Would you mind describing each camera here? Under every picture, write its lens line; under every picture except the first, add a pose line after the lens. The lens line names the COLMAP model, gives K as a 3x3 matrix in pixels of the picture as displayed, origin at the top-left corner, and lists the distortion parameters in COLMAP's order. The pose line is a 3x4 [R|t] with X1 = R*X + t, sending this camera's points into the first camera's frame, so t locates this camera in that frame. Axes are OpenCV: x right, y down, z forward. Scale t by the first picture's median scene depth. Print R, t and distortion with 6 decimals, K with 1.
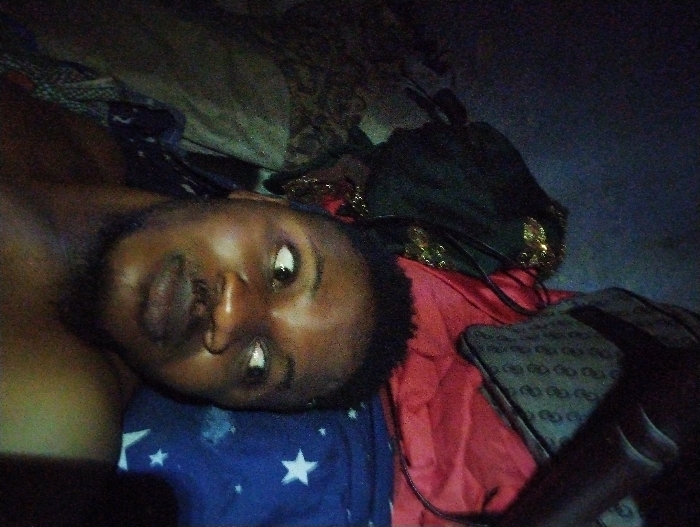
lens RADIAL K [[529.7, 0, 343.2], [0, 529.7, 260.5], [0, 0, 1]] dist [0.010495, -0.021683]
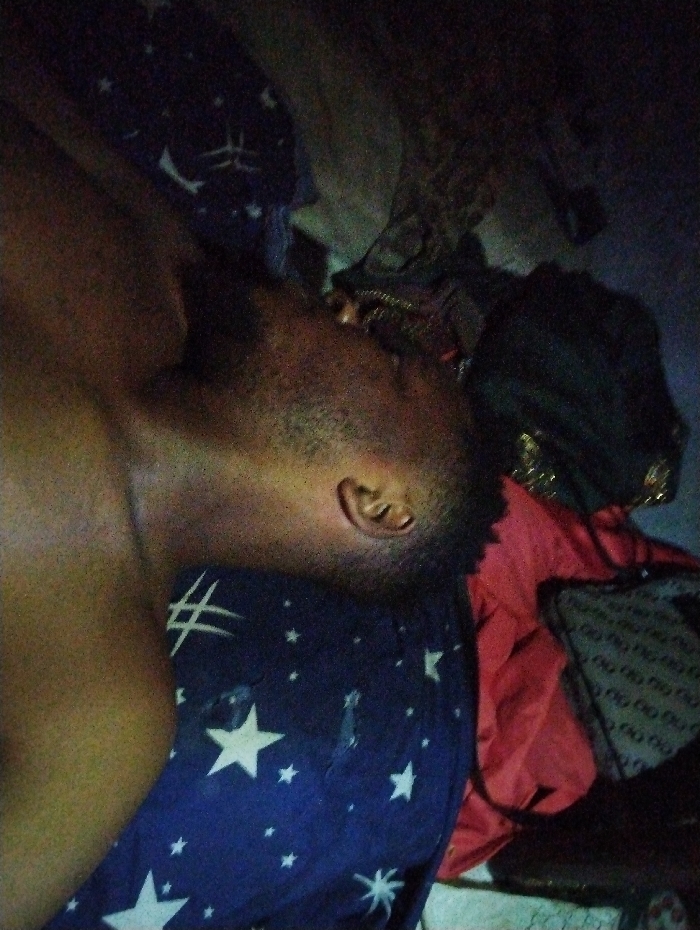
lens RADIAL K [[703.8, 0, 364.7], [0, 703.8, 479.8], [0, 0, 1]] dist [0.010495, -0.021683]
pose [[0.953769, 0.244470, 0.174811, -0.272020], [-0.286480, 0.915362, 0.282917, -0.234587], [-0.090851, -0.319918, 0.943079, 0.013834]]
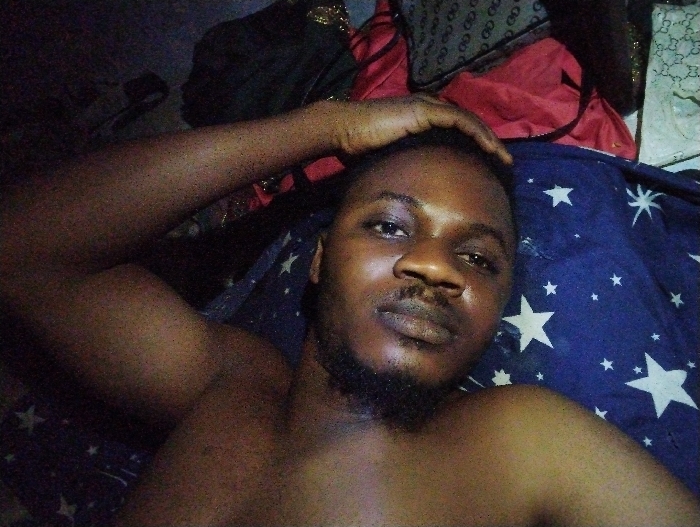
lens RADIAL K [[529.7, 0, 361.0], [0, 529.7, 257.6], [0, 0, 1]] dist [0.010495, -0.021683]
pose [[0.136618, -0.987202, 0.082265, -0.210631], [0.955022, 0.153316, 0.253826, -0.182334], [-0.263190, 0.043888, 0.963745, -0.028851]]
